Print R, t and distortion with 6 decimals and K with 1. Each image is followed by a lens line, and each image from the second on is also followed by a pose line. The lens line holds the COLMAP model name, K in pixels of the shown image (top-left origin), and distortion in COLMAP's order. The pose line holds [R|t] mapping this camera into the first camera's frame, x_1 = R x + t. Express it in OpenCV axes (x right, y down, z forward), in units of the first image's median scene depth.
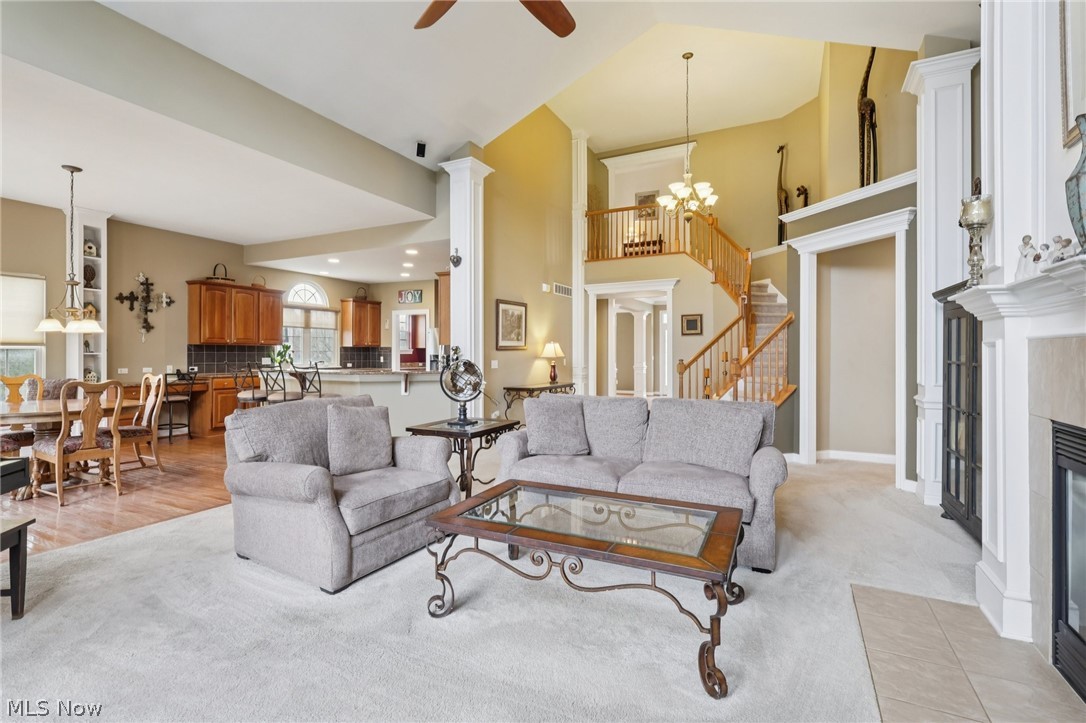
lens RADIAL K [[504.8, 0, 547.6], [0, 504.8, 356.2], [0, 0, 1]] dist [-0.006094, -0.001528]
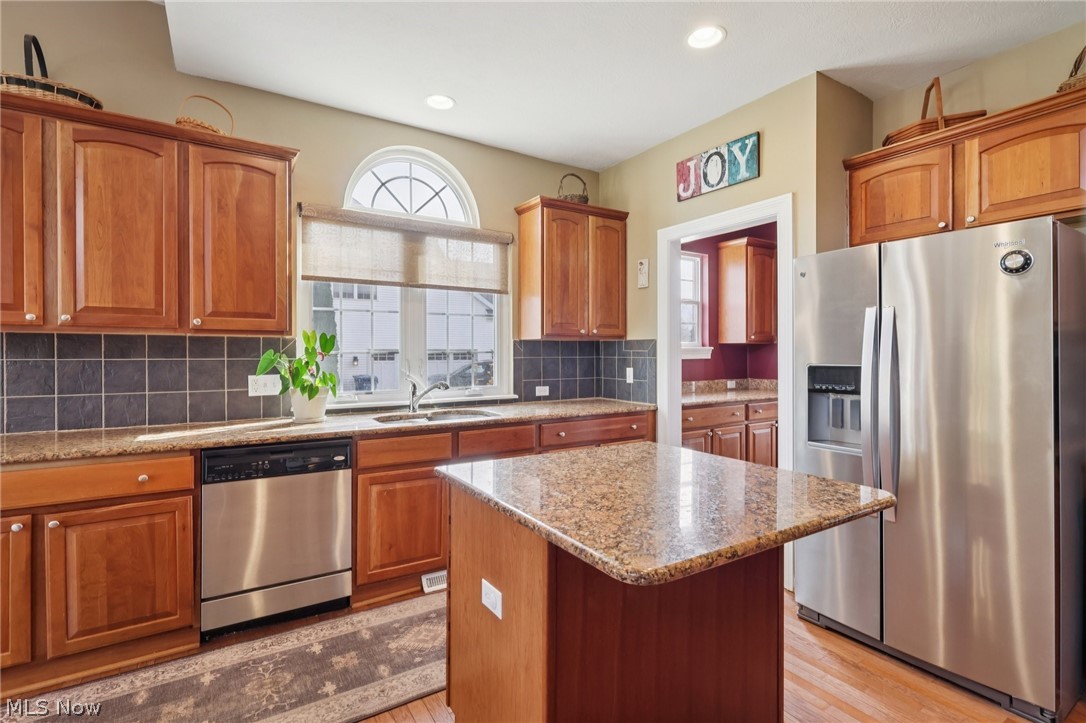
lens RADIAL K [[504.8, 0, 537.9], [0, 504.8, 354.8], [0, 0, 1]] dist [-0.006094, -0.001528]
pose [[0.849764, -0.005386, -0.527135, -0.281271], [0.002435, 0.999977, -0.006293, -0.008416], [0.527157, 0.004064, 0.849758, 0.949102]]
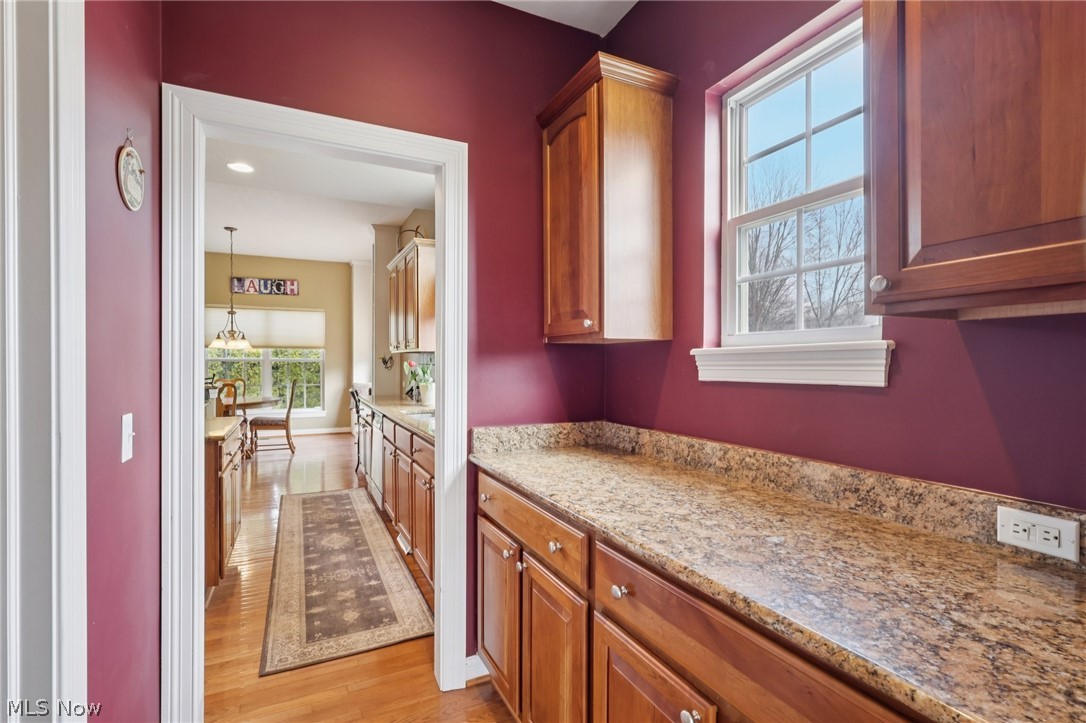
lens RADIAL K [[504.8, 0, 541.6], [0, 504.8, 360.9], [0, 0, 1]] dist [-0.006094, -0.001528]
pose [[-0.618951, -0.004194, -0.785418, -0.244319], [-0.006979, 0.999976, 0.000160, -0.013934], [0.785399, 0.005580, -0.618965, 1.607650]]
